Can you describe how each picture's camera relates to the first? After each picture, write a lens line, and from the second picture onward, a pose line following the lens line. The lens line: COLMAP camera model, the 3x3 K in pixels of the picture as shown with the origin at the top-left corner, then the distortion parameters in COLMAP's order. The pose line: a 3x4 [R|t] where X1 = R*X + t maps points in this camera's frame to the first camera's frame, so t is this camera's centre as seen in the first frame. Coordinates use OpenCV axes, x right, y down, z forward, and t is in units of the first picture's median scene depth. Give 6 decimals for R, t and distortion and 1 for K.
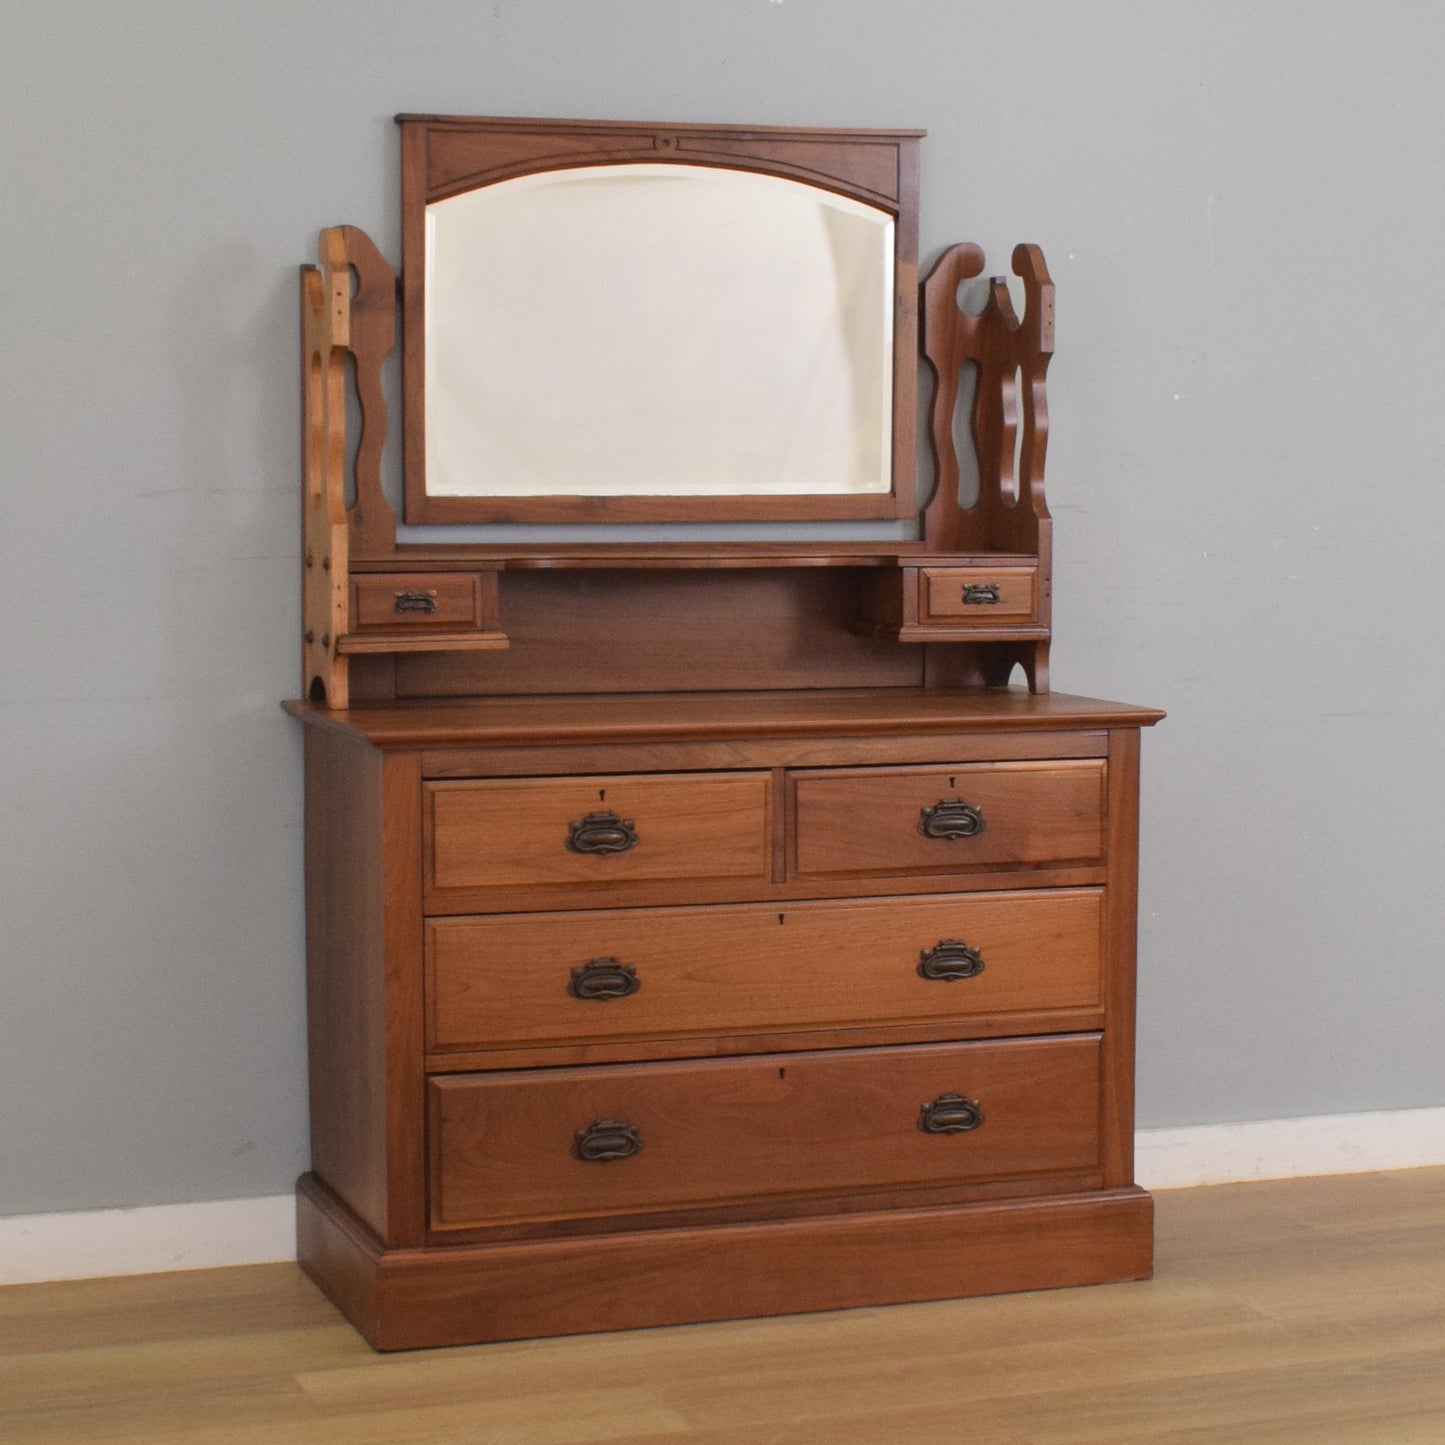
lens RADIAL K [[3660.3, 0, 819.3], [0, 3660.3, 774.7], [0, 0, 1]] dist [-0.057105, 0.000000]
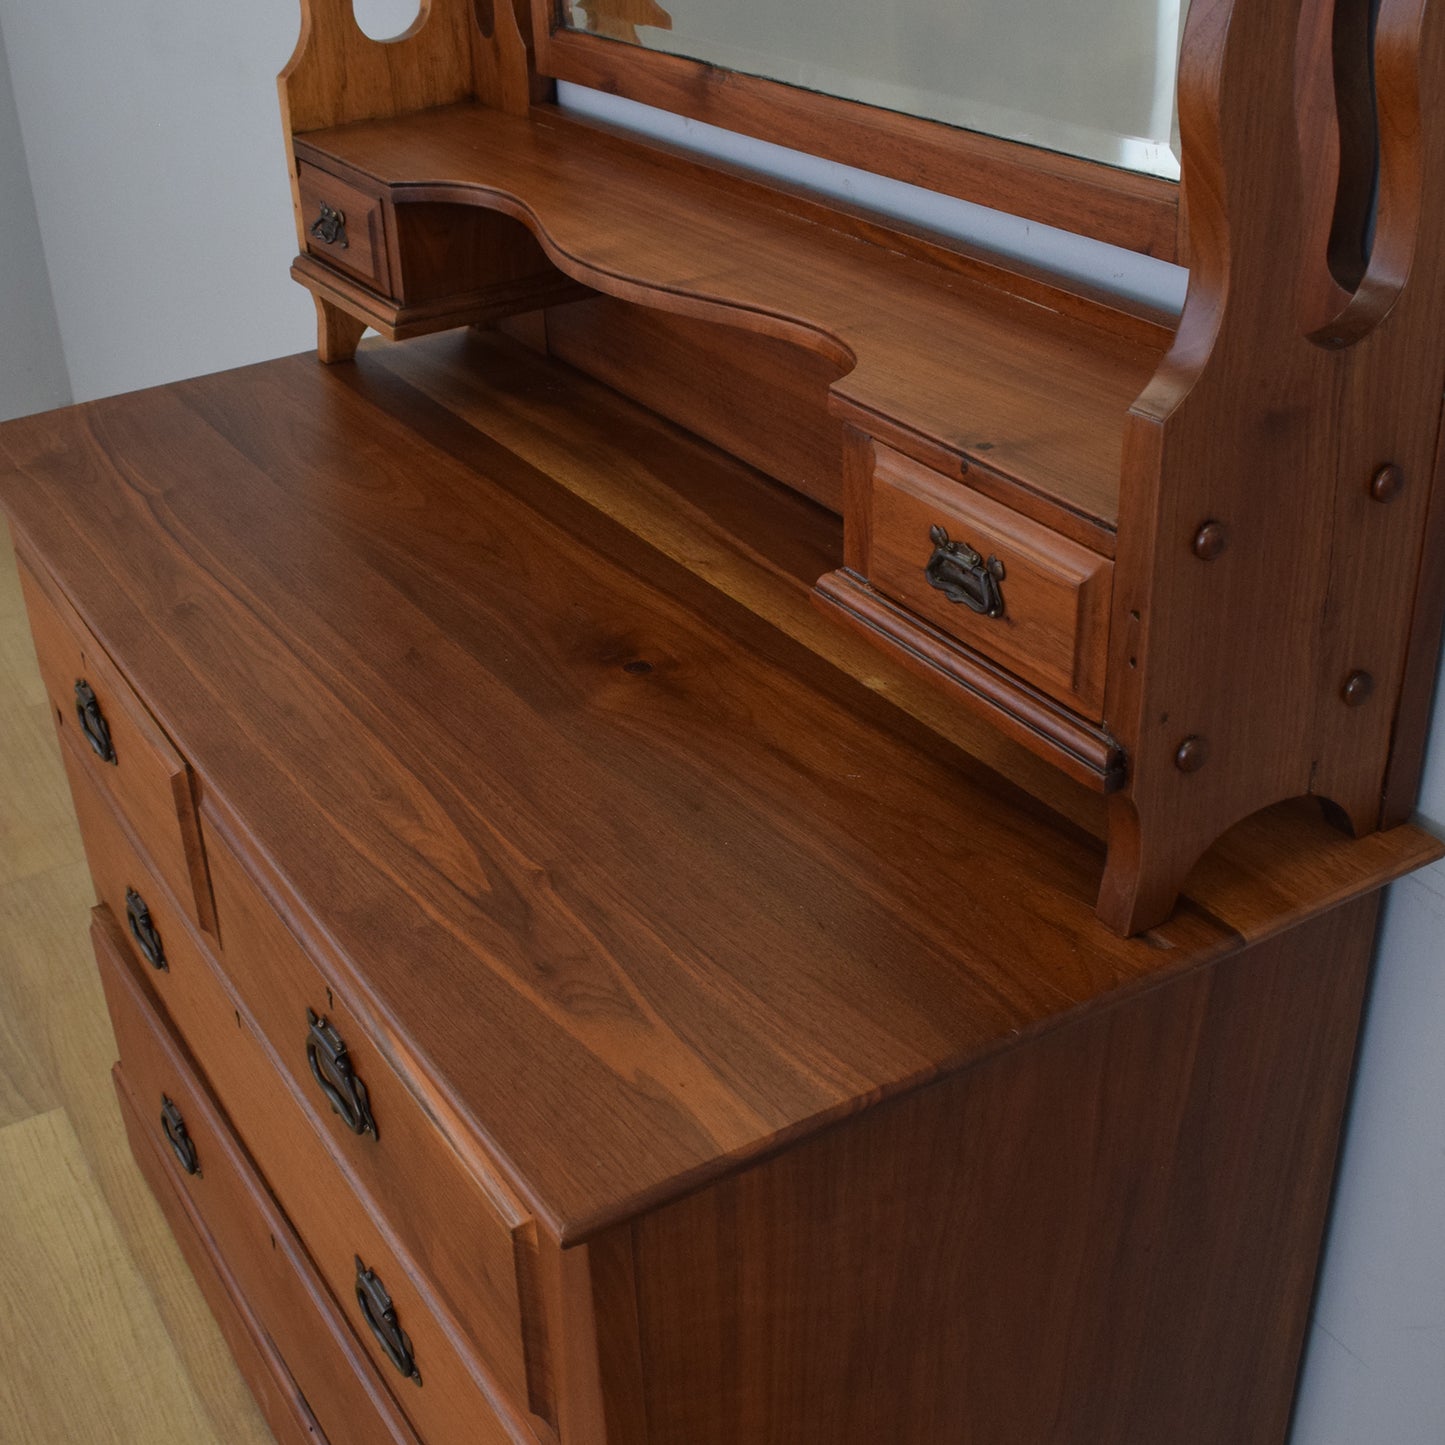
lens RADIAL K [[1918.6, 0, 579.9], [0, 1918.6, 762.5], [0, 0, 1]] dist [-0.101301, 0.000000]
pose [[0.122498, 0.486670, -0.864955, 0.205304], [-0.036998, 0.873152, 0.486042, -0.121771], [0.991779, -0.027538, 0.124965, 0.984713]]
